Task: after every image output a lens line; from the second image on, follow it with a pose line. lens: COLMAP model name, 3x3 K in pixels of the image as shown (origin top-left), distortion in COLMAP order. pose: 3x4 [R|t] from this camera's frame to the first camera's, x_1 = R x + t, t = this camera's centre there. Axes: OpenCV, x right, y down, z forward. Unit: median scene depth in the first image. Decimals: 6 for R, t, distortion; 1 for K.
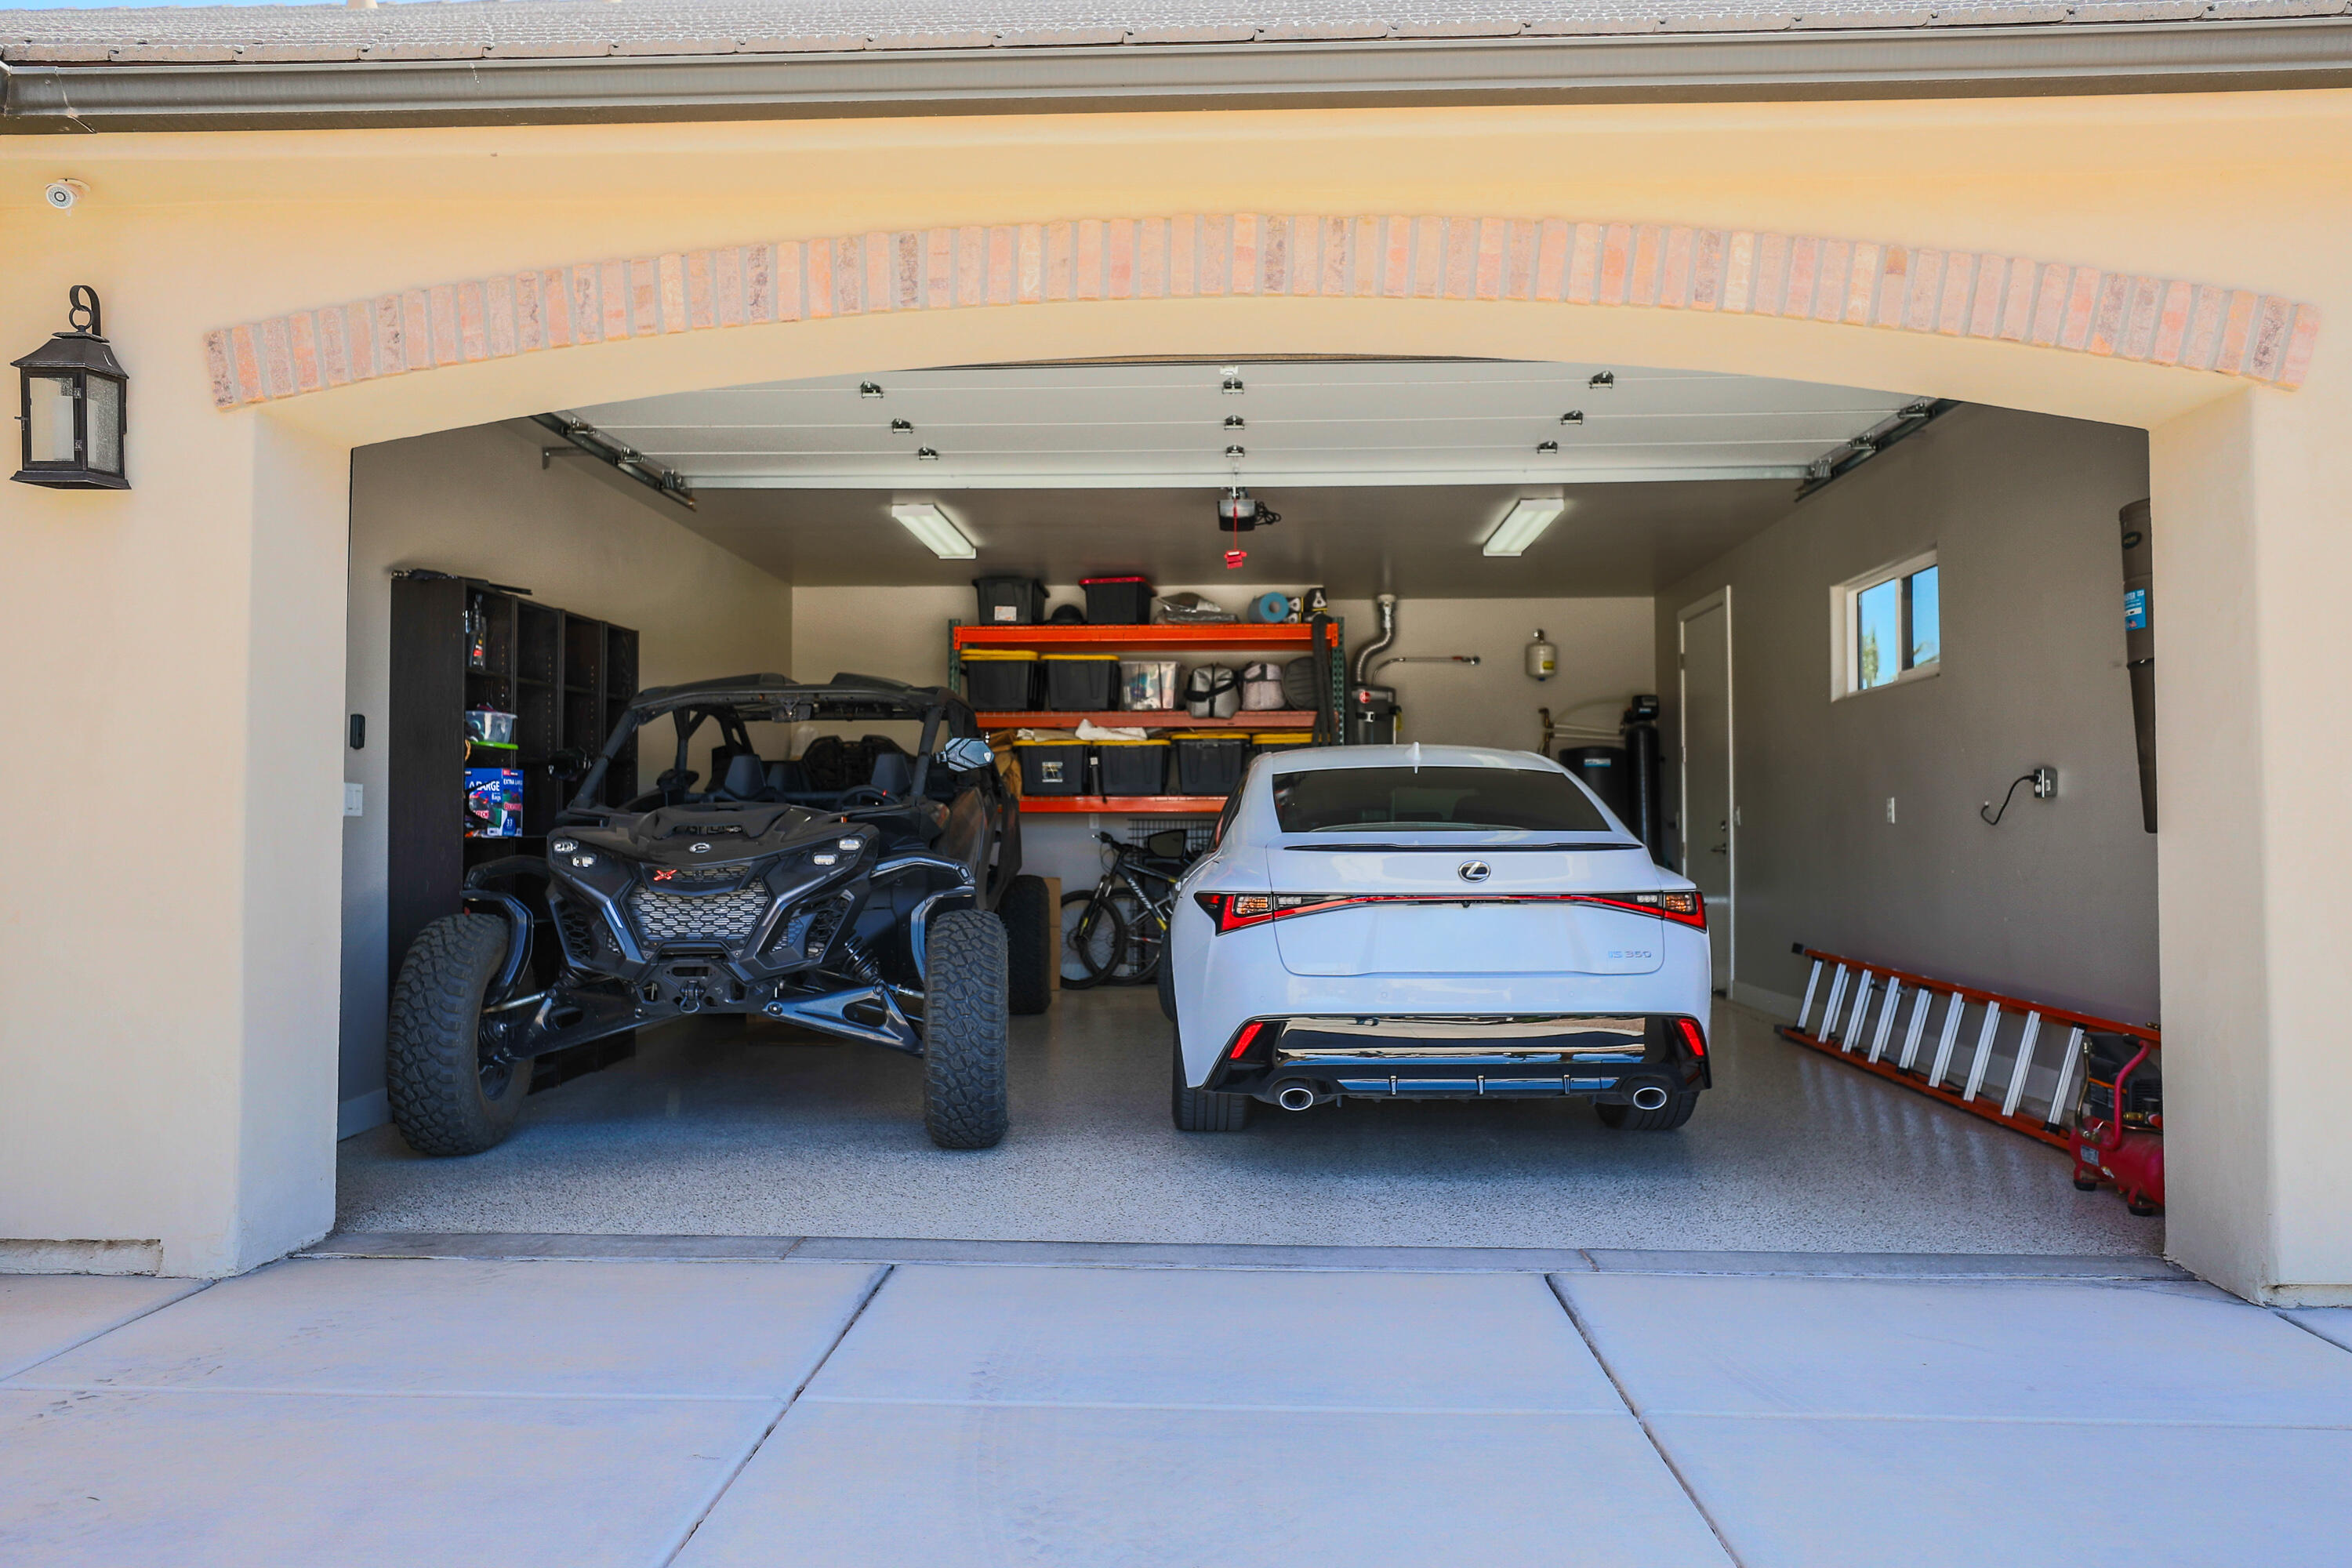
lens RADIAL K [[1582.5, 0, 1191.5], [0, 1582.5, 788.7], [0, 0, 1]] dist [-0.001616, 0.005425]
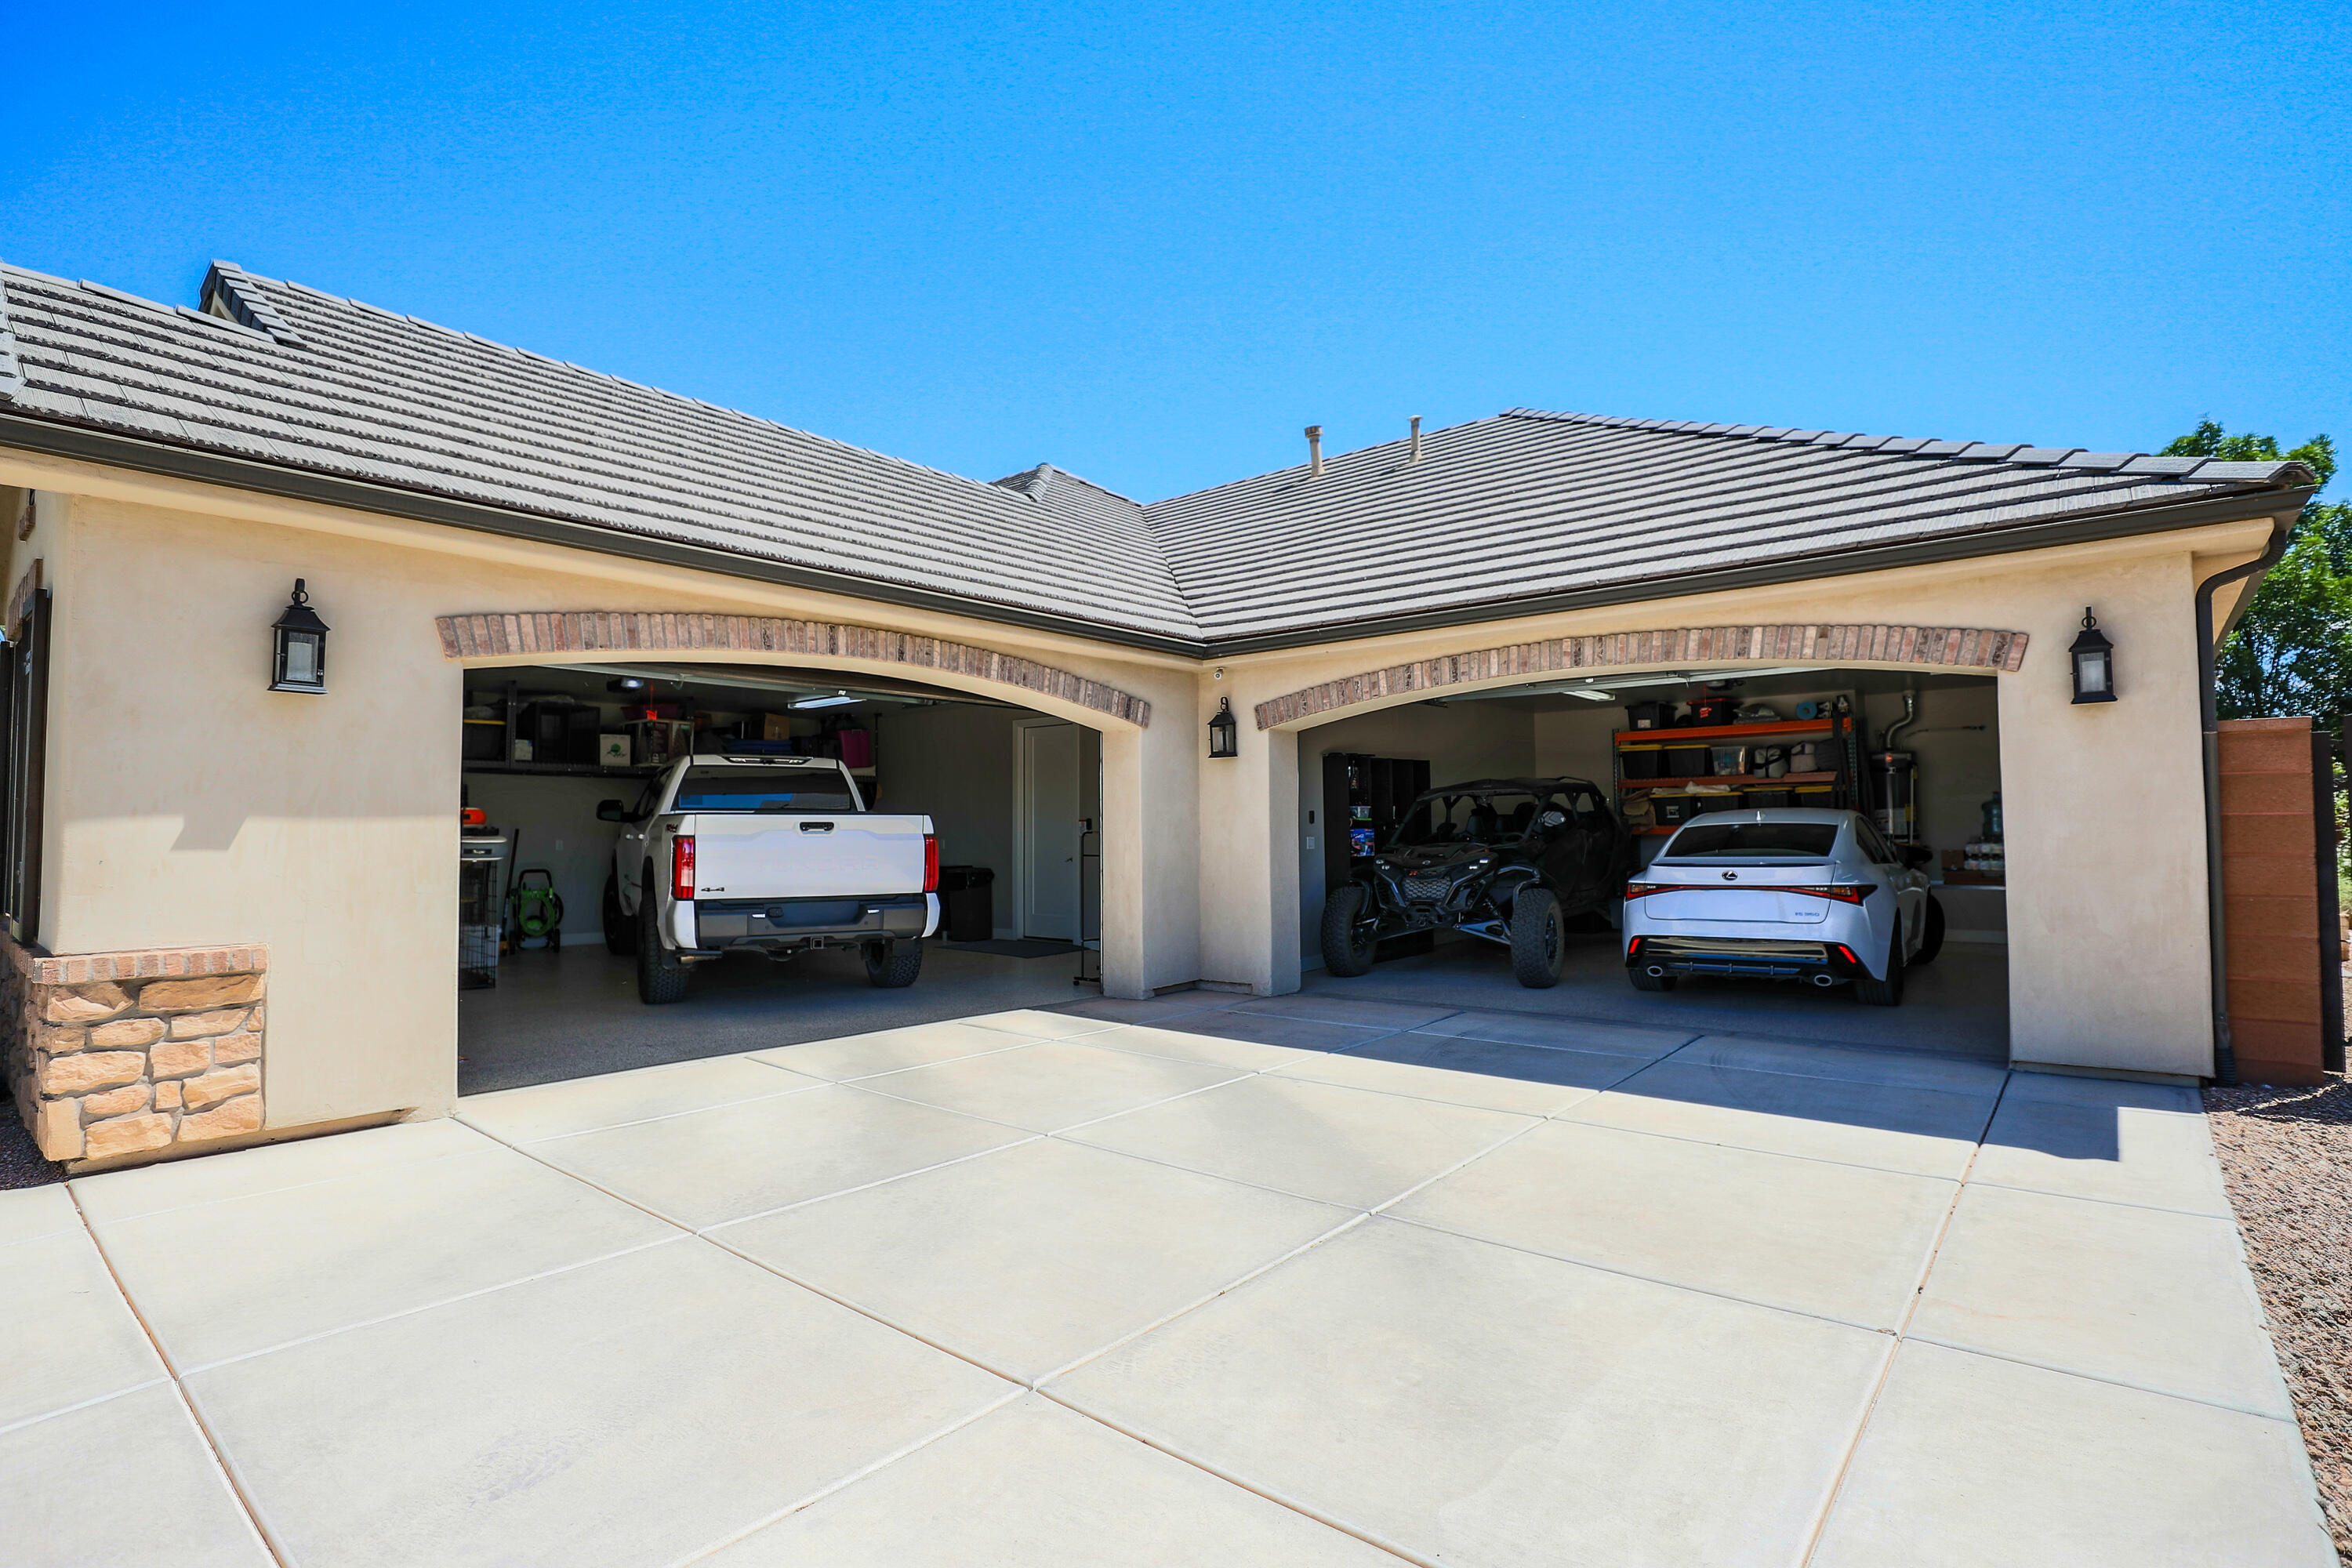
lens RADIAL K [[1162.1, 0, 1162.0], [0, 1162.1, 784.0], [0, 0, 1]] dist [-0.037015, 0.006771]
pose [[0.786874, -0.036541, -0.616031, 0.509136], [0.030091, 0.999330, -0.020841, -0.062667], [0.616380, -0.002138, 0.787446, -0.735041]]
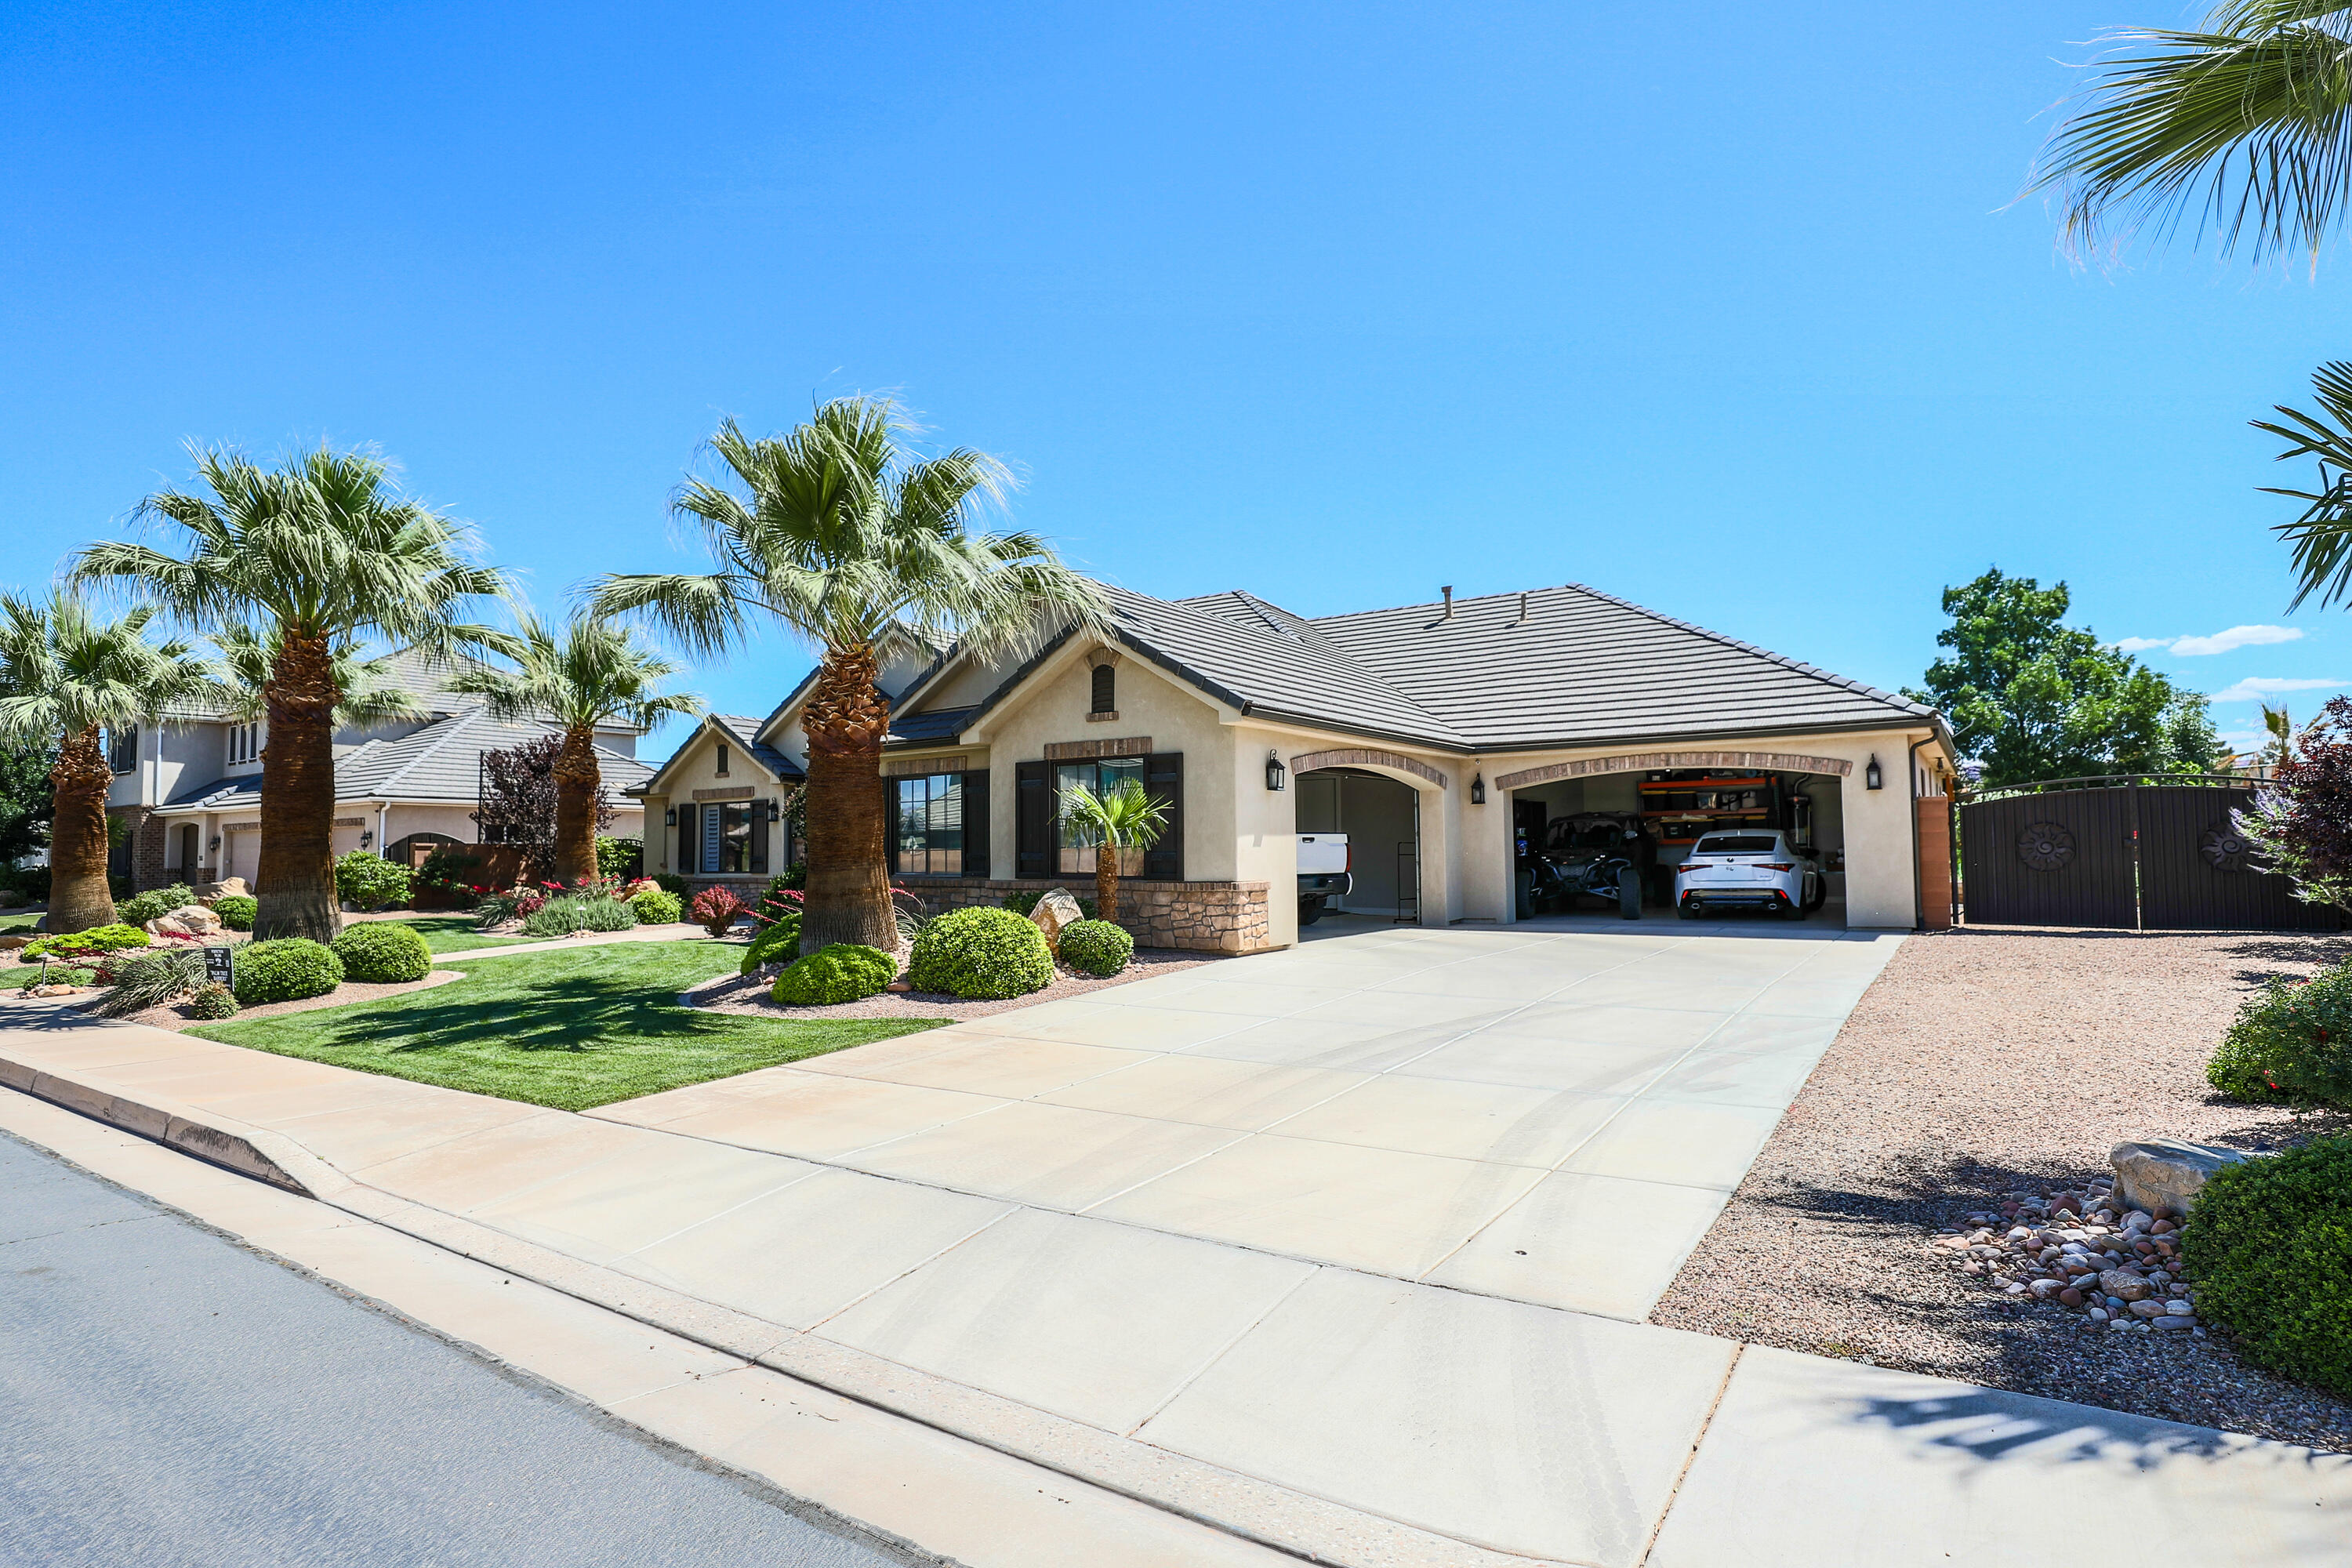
lens RADIAL K [[1251.1, 0, 1177.0], [0, 1251.1, 792.0], [0, 0, 1]] dist [-0.030170, -0.000741]
pose [[0.850880, -0.041485, -0.523719, 0.682795], [0.033187, 0.999131, -0.025226, -0.108520], [0.524311, 0.004083, 0.851517, -2.937494]]
